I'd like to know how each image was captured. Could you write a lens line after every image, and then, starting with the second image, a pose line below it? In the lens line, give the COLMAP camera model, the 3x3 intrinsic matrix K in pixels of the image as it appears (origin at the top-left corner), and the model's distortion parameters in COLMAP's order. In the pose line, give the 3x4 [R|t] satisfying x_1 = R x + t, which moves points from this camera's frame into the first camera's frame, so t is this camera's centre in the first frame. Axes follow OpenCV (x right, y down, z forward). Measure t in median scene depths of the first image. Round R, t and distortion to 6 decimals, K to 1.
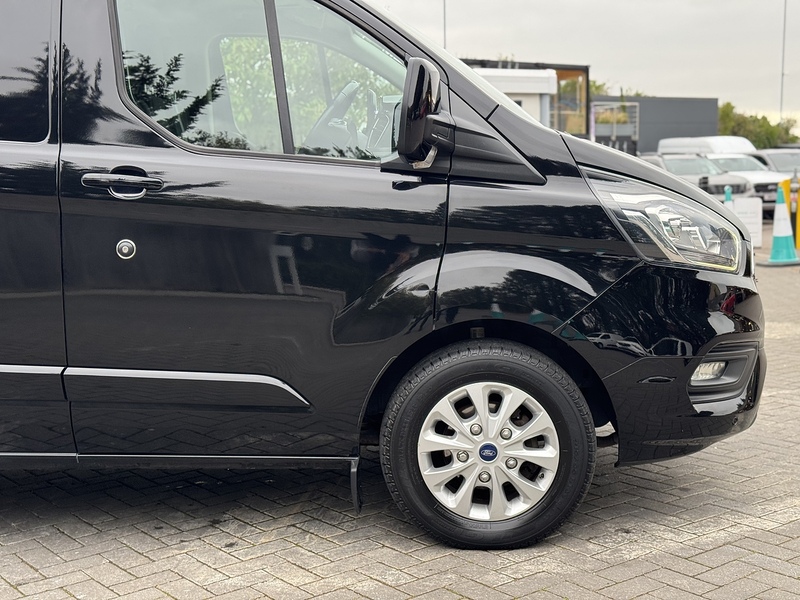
lens RADIAL K [[1181.9, 0, 392.8], [0, 1181.9, 301.9], [0, 0, 1]] dist [0.124516, 0.000000]
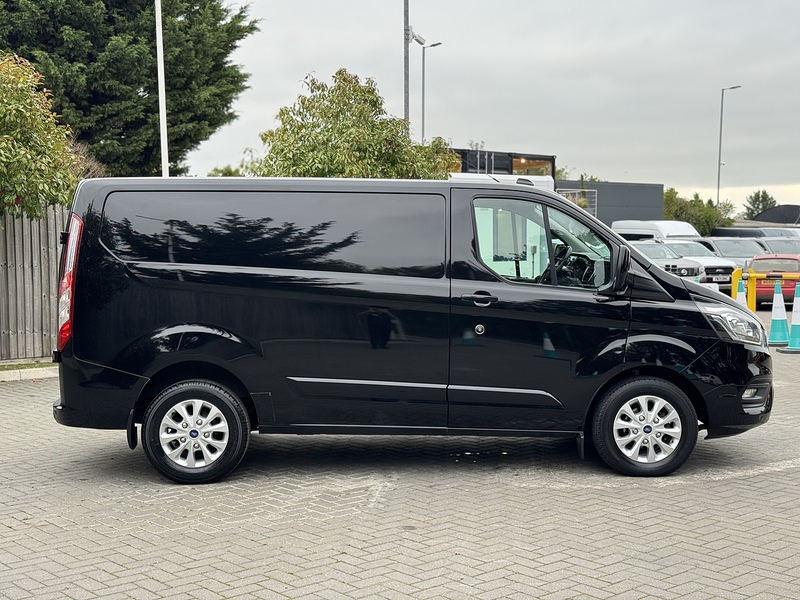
lens RADIAL K [[1181.9, 0, 404.5], [0, 1181.9, 298.8], [0, 0, 1]] dist [0.124516, 0.000000]
pose [[0.997848, 0.018898, 0.062791, -0.477064], [-0.015324, 0.998261, -0.056924, 0.022780], [-0.063758, 0.055839, 0.996402, -1.062032]]
